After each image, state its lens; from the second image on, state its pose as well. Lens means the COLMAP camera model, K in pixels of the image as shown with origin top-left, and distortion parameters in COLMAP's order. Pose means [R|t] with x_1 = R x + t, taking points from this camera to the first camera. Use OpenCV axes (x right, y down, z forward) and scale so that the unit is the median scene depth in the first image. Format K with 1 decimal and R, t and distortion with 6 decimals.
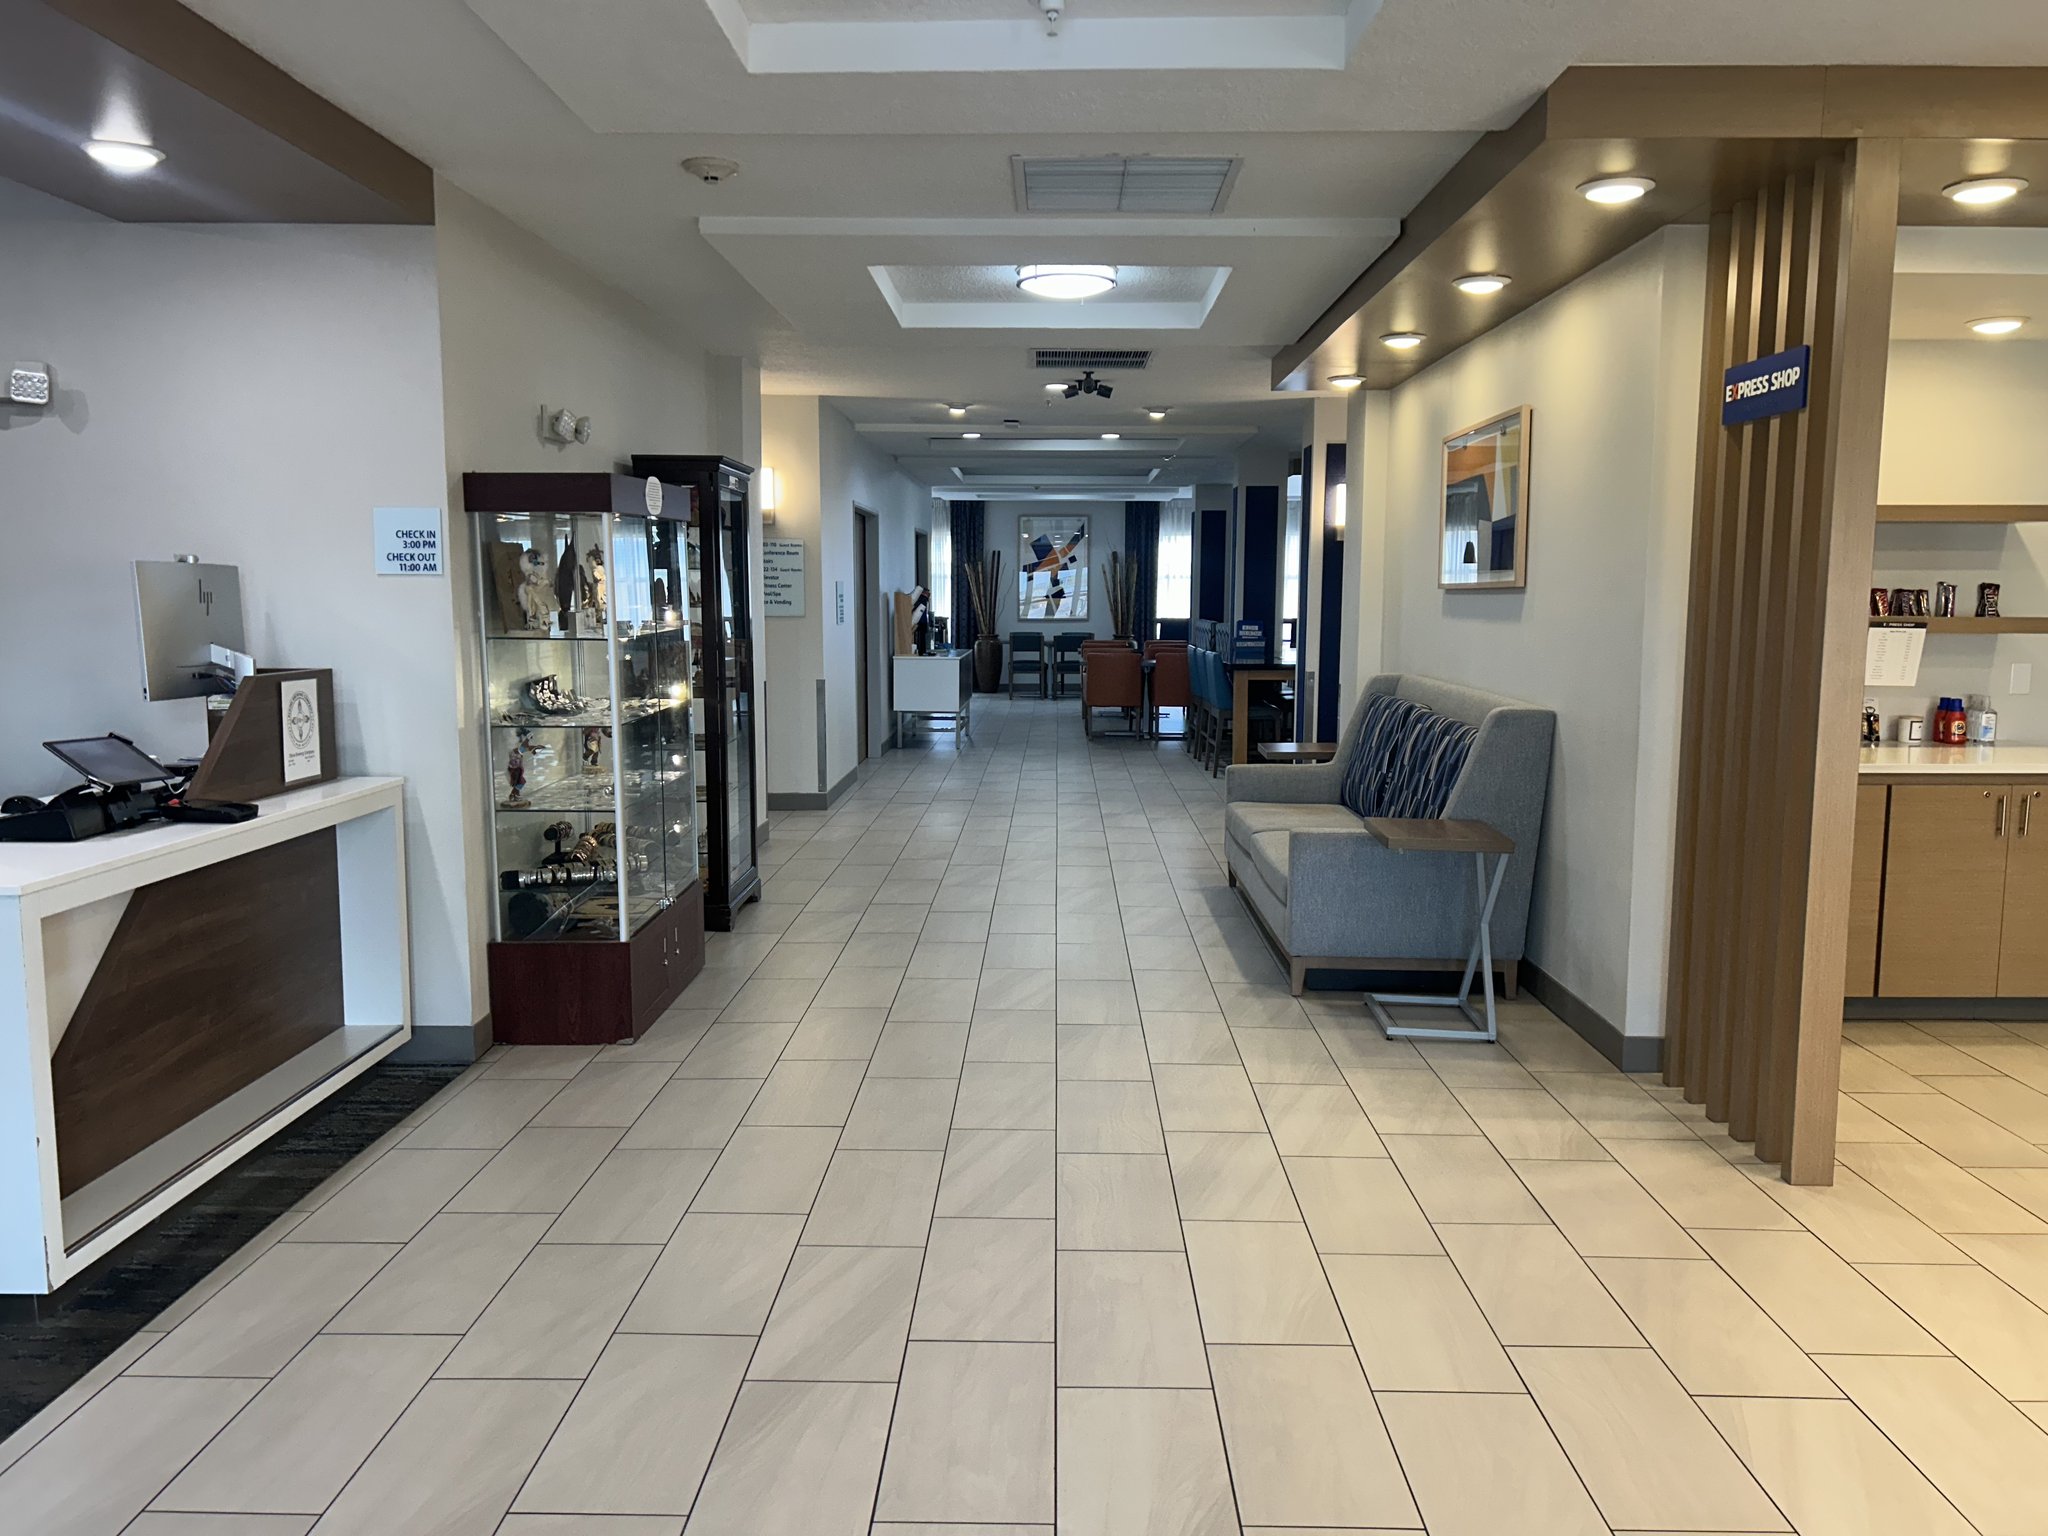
lens RADIAL K [[1540.7, 0, 1024.9], [0, 1540.7, 770.4], [0, 0, 1]] dist [0.001581, 0.000491]
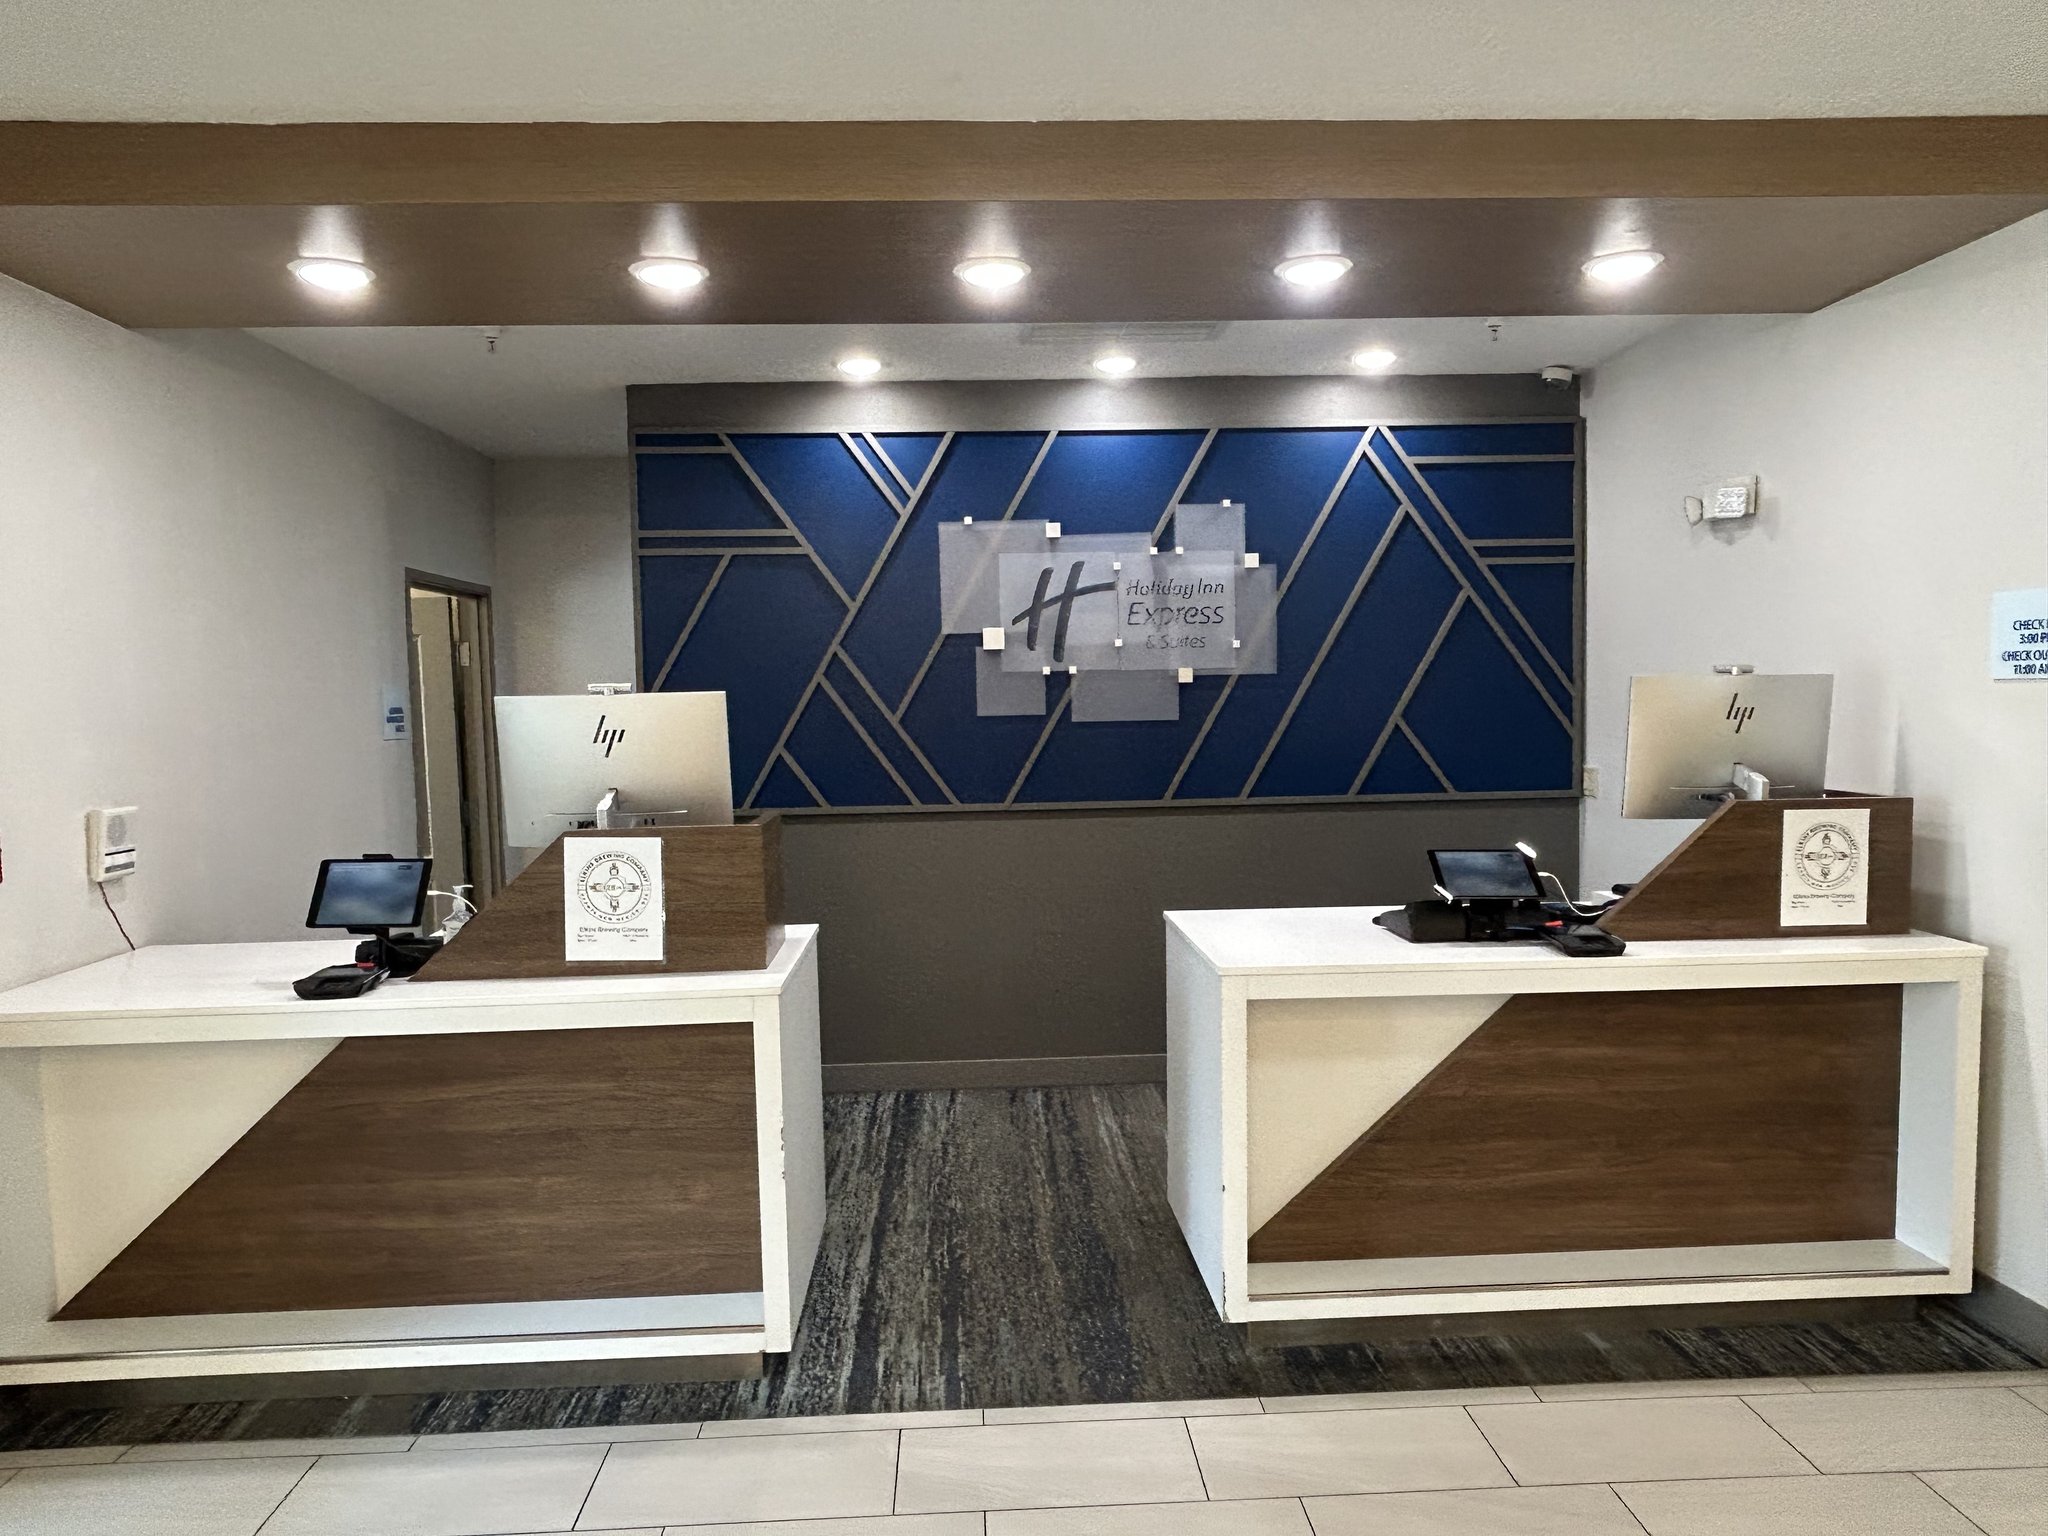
lens RADIAL K [[1372.0, 0, 1023.1], [0, 1372.0, 778.9], [0, 0, 1]] dist [0.004358, 0.002712]
pose [[0.064807, 0.056226, -0.996313, 0.233289], [-0.093729, 0.994341, 0.050018, -0.067321], [0.993486, 0.090141, 0.069710, 0.480296]]
